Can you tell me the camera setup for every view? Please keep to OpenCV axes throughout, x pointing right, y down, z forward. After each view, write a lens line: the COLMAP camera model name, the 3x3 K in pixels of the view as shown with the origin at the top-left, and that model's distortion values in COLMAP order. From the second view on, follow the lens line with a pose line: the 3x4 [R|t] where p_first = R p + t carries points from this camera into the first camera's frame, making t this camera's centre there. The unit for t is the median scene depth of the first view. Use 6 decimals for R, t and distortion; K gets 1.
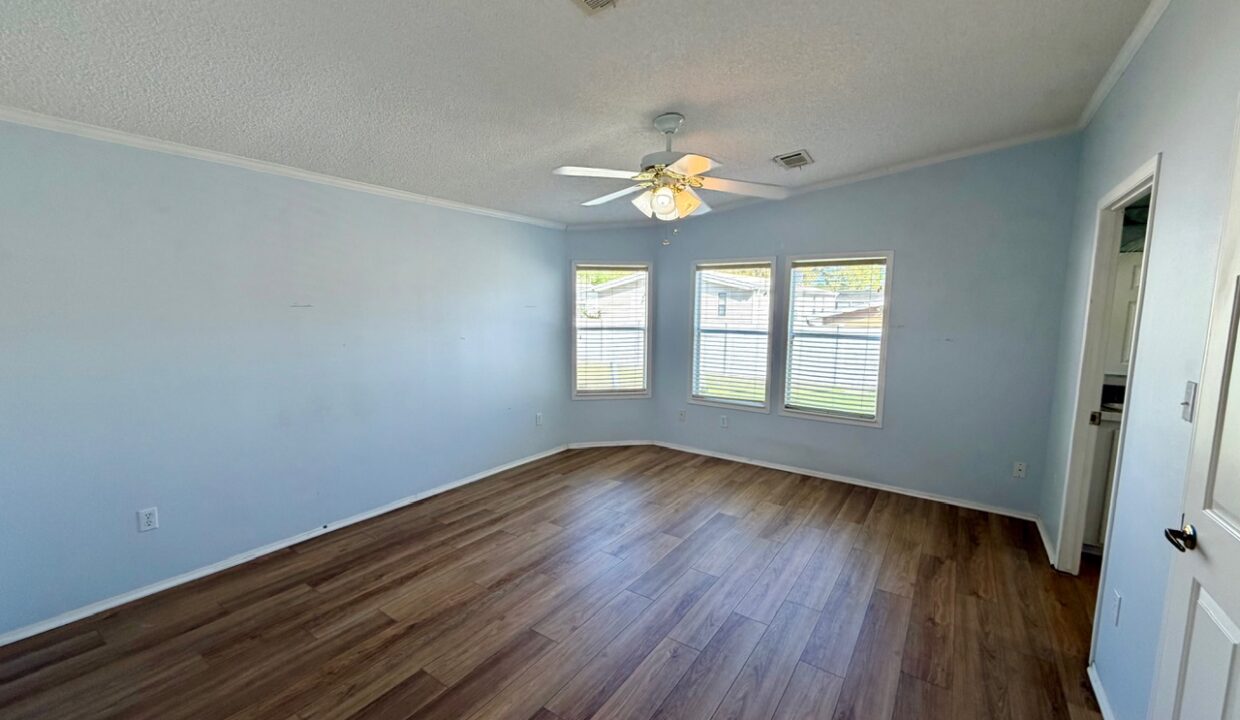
lens RADIAL K [[489.0, 0, 622.4], [0, 489.0, 358.8], [0, 0, 1]] dist [-0.001205, 0.000057]
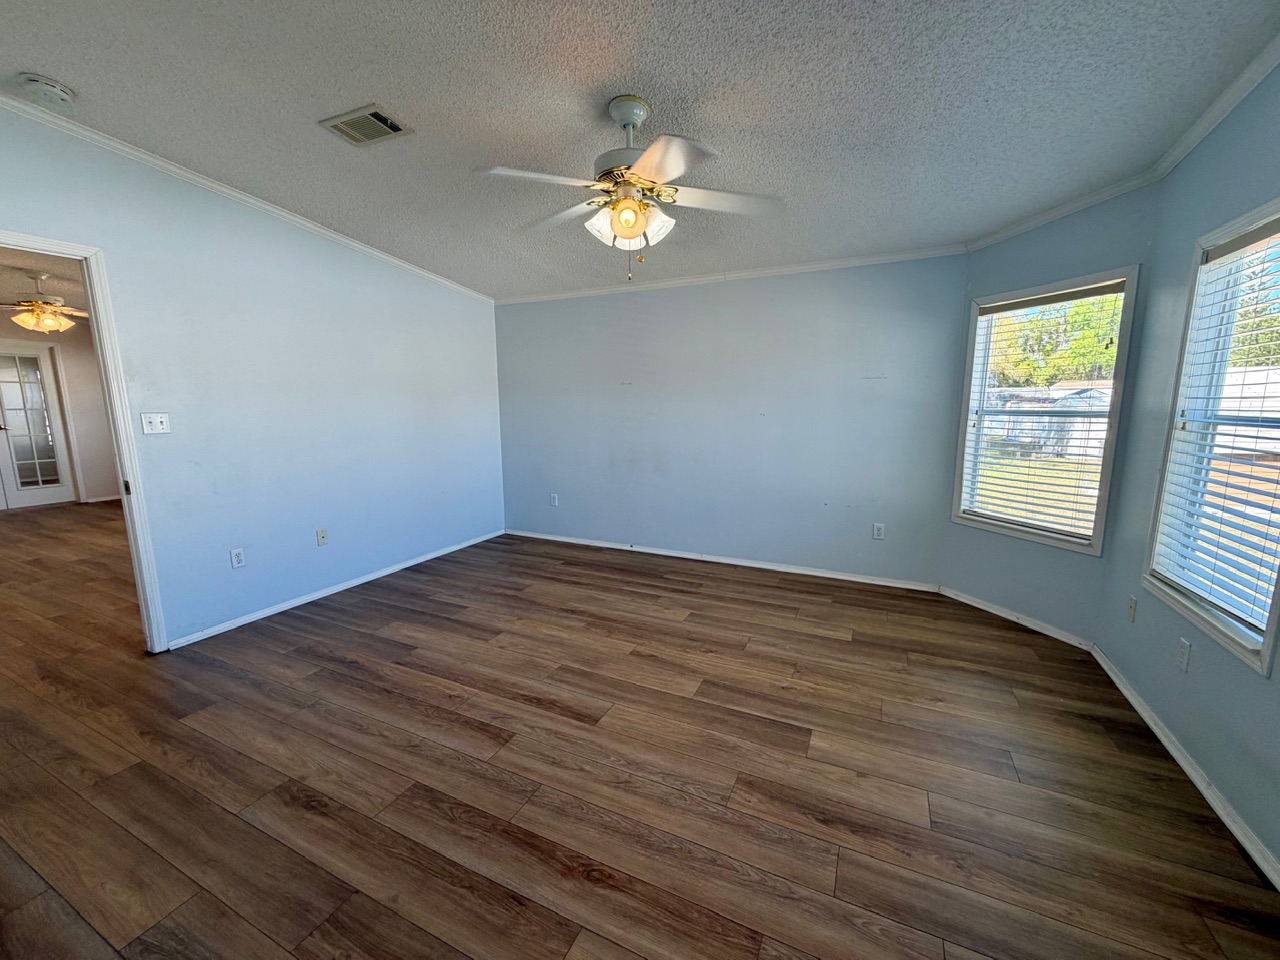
lens RADIAL K [[509.2, 0, 646.0], [0, 509.2, 486.6], [0, 0, 1]] dist [-0.000854, -0.000271]
pose [[0.169516, 0.153485, -0.973502, 0.725300], [-0.099668, 0.985404, 0.138006, -0.022788], [0.980475, 0.073632, 0.182339, 0.719754]]
